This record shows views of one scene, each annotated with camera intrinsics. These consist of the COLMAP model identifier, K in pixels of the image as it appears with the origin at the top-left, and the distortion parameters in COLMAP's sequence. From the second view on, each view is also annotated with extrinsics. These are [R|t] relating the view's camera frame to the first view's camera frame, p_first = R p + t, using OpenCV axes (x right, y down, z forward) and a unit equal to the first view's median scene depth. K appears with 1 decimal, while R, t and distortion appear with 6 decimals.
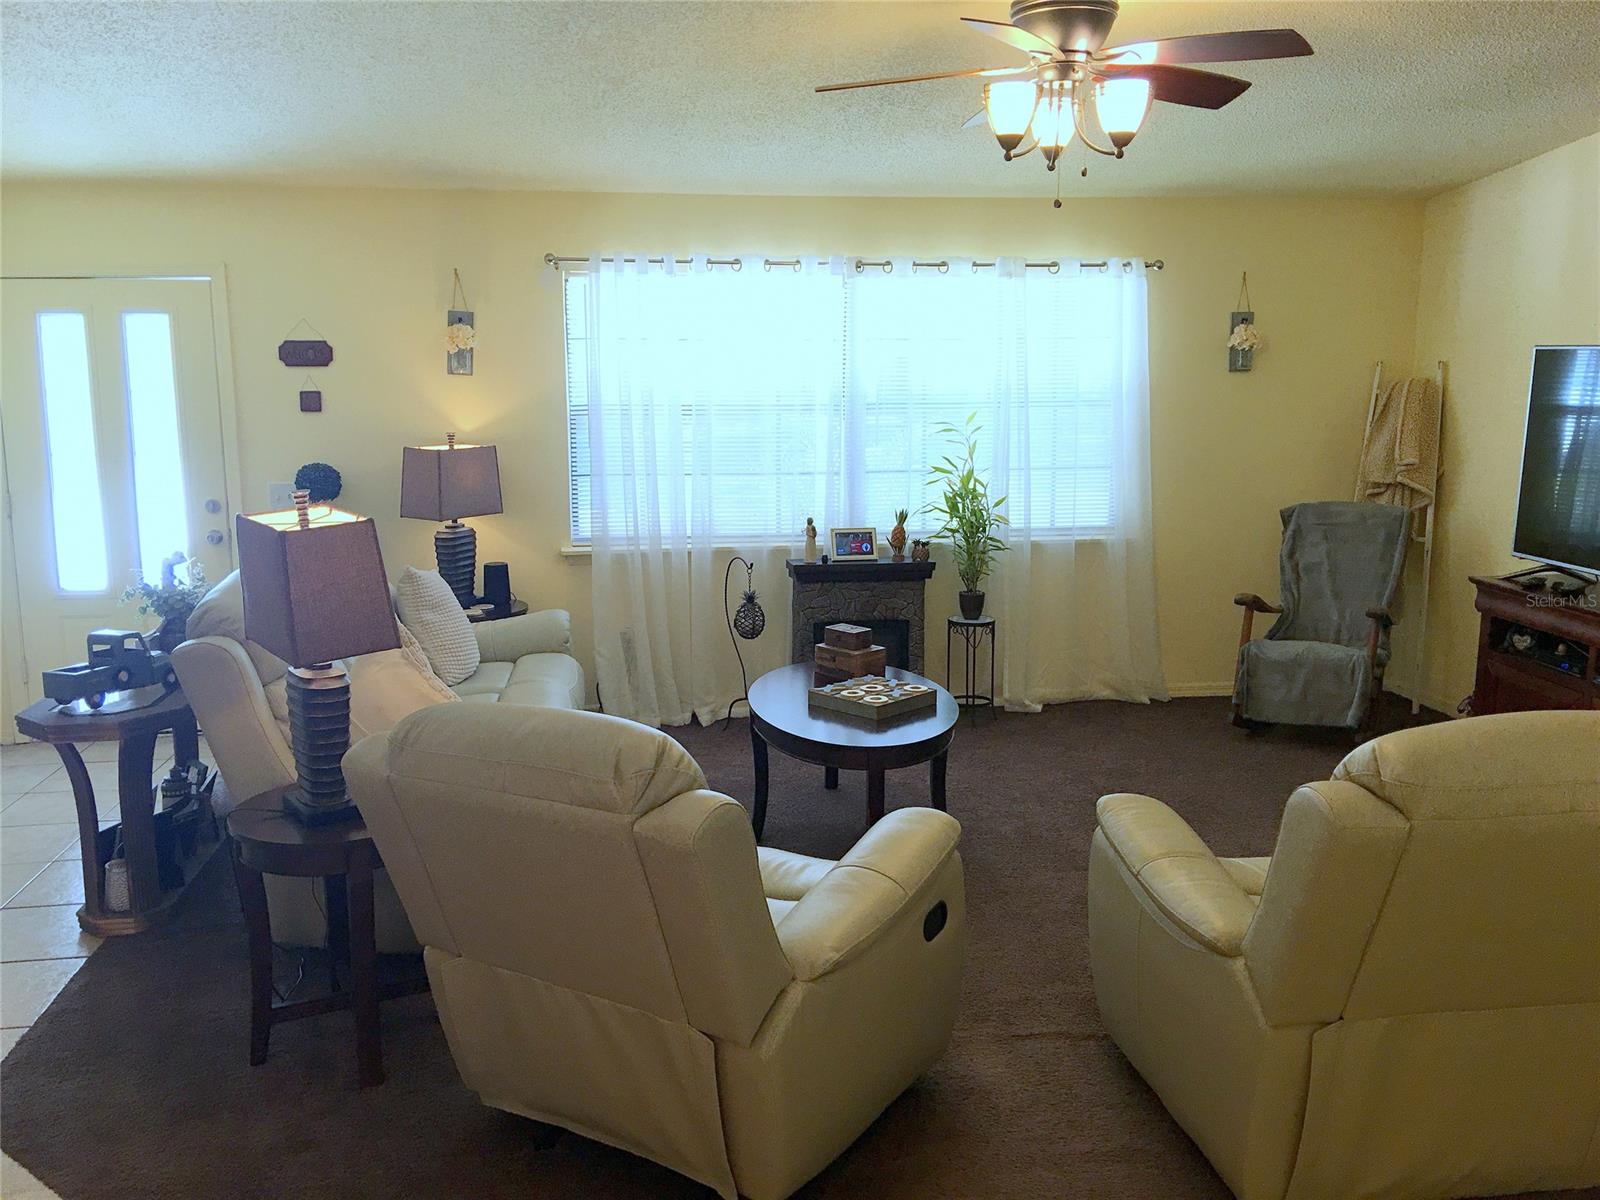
lens RADIAL K [[1351.8, 0, 785.3], [0, 1351.8, 602.2], [0, 0, 1]] dist [0.082480, -0.150361]
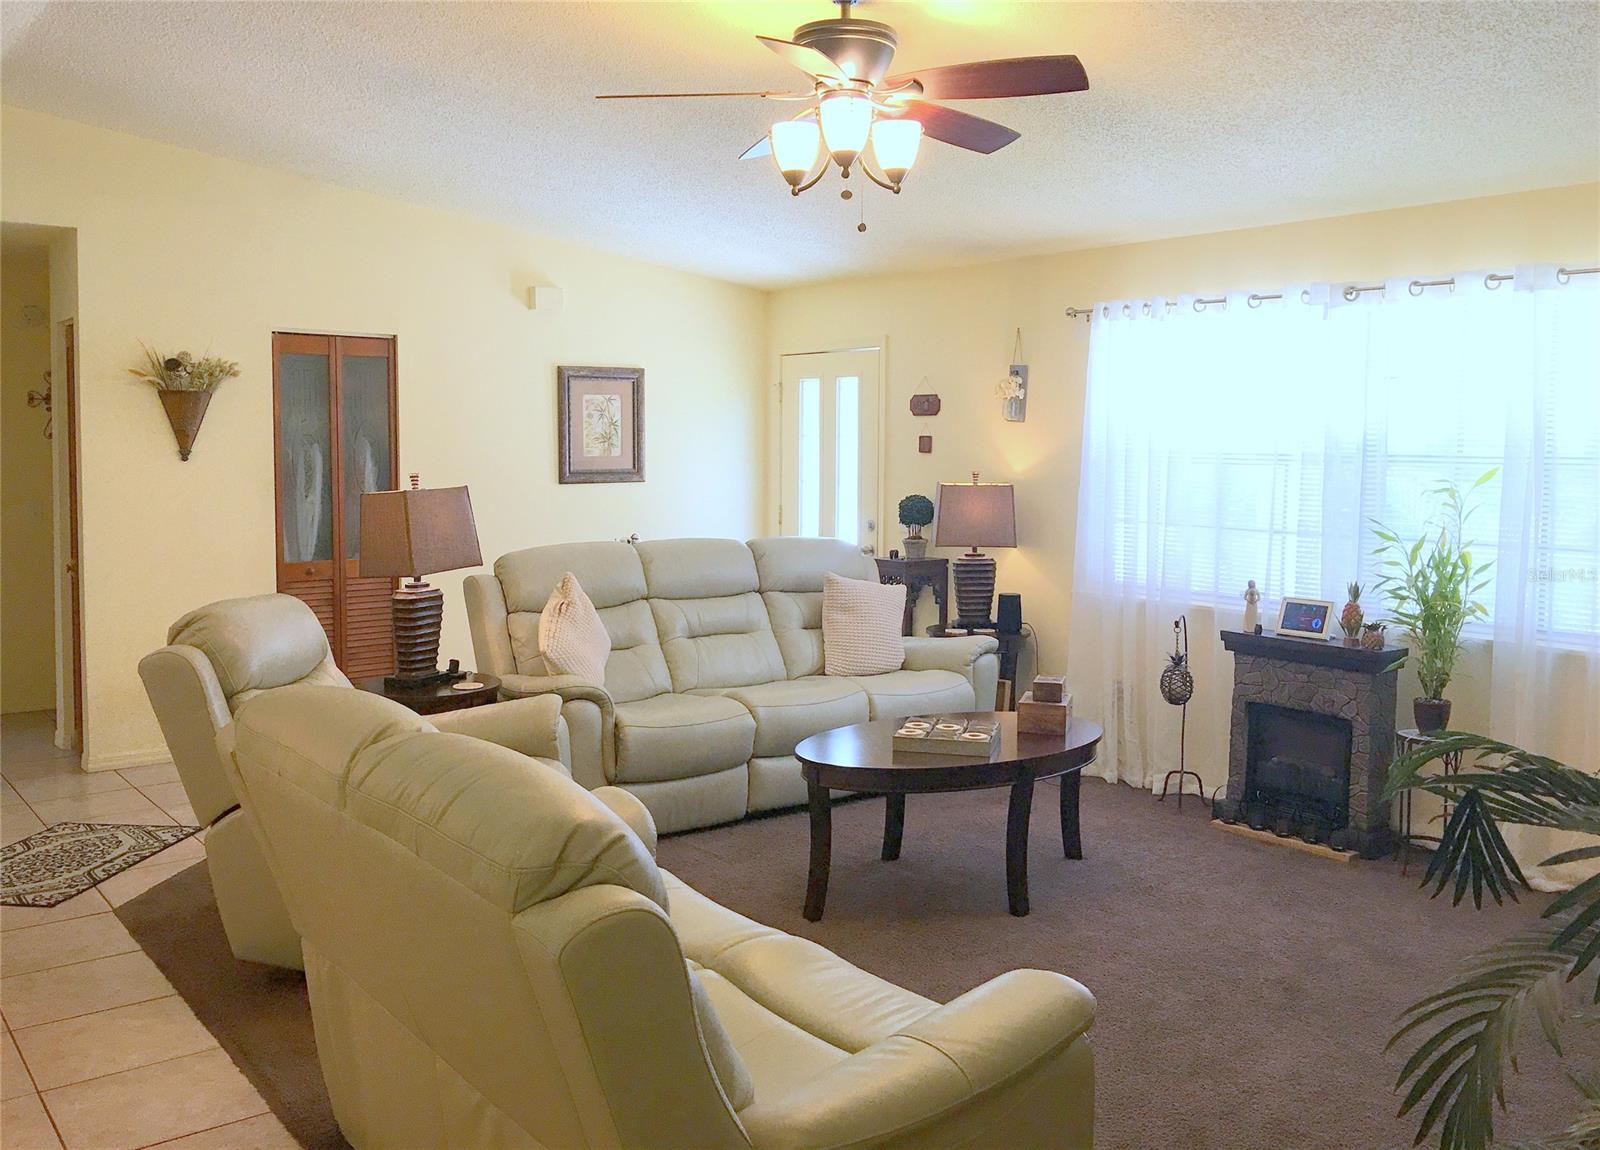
lens RADIAL K [[1370.3, 0, 800.7], [0, 1370.3, 506.1], [0, 0, 1]] dist [0.057637, -0.013043]
pose [[0.509528, 0.052319, -0.858862, 0.629773], [-0.136695, 0.990395, -0.020764, -0.051448], [0.849527, 0.127982, 0.511786, 0.286111]]
